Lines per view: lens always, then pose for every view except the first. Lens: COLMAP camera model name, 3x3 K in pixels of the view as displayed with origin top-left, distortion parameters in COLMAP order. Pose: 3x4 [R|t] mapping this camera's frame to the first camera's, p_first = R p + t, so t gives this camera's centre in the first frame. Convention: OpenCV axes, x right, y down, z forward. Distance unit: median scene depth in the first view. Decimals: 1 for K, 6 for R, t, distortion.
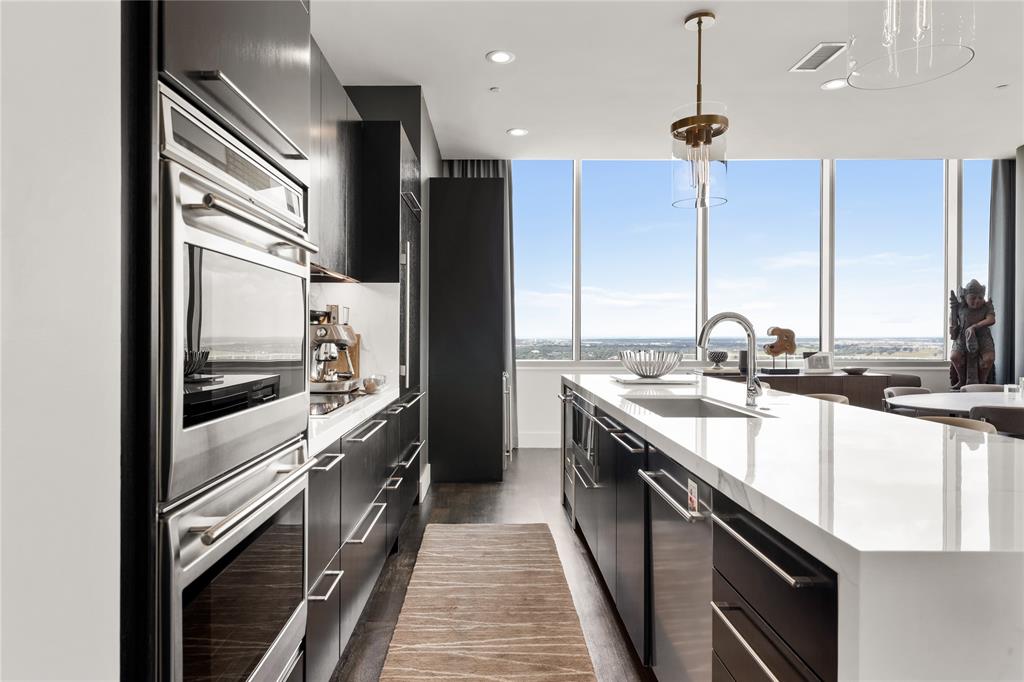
lens RADIAL K [[600.6, 0, 486.9], [0, 600.6, 336.2], [0, 0, 1]] dist [0.001239, -0.000169]
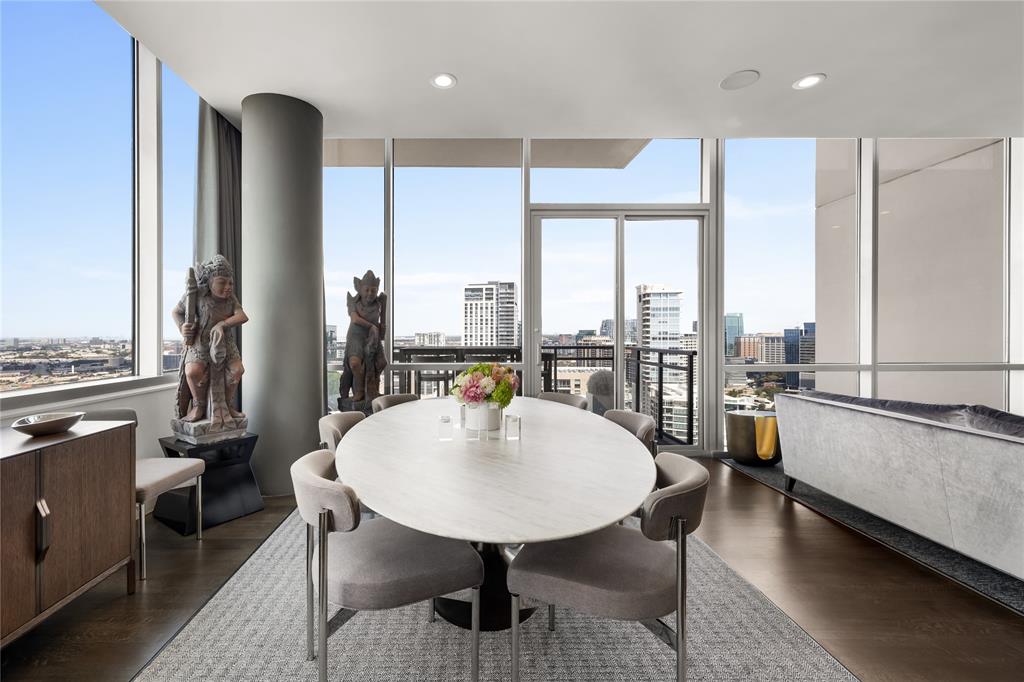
lens RADIAL K [[445.6, 0, 473.7], [0, 445.6, 335.2], [0, 0, 1]] dist [-0.000201, 0.000082]
pose [[-0.014661, -0.004547, 0.999882, 0.345417], [0.008860, 0.999950, 0.004677, -0.005156], [-0.999853, 0.008927, -0.014620, 0.824169]]
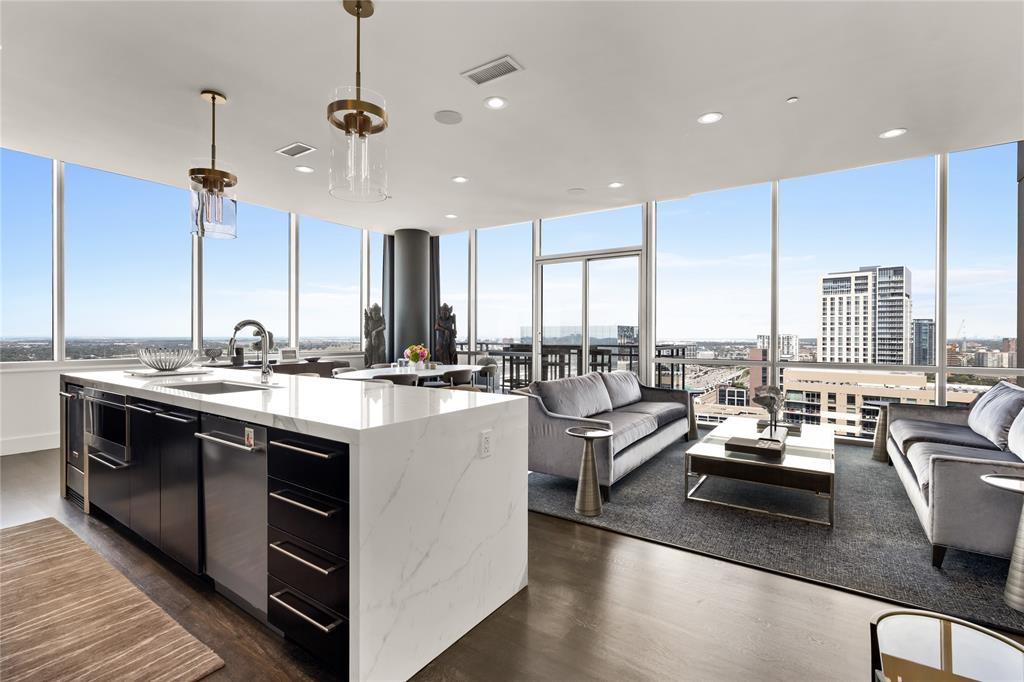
lens RADIAL K [[474.0, 0, 509.5], [0, 474.0, 333.9], [0, 0, 1]] dist [-0.000167, 0.000511]
pose [[0.567145, 0.002840, 0.823613, -0.096793], [0.002009, 0.999986, -0.004831, 0.000471], [-0.823615, 0.004395, 0.567132, -0.088193]]
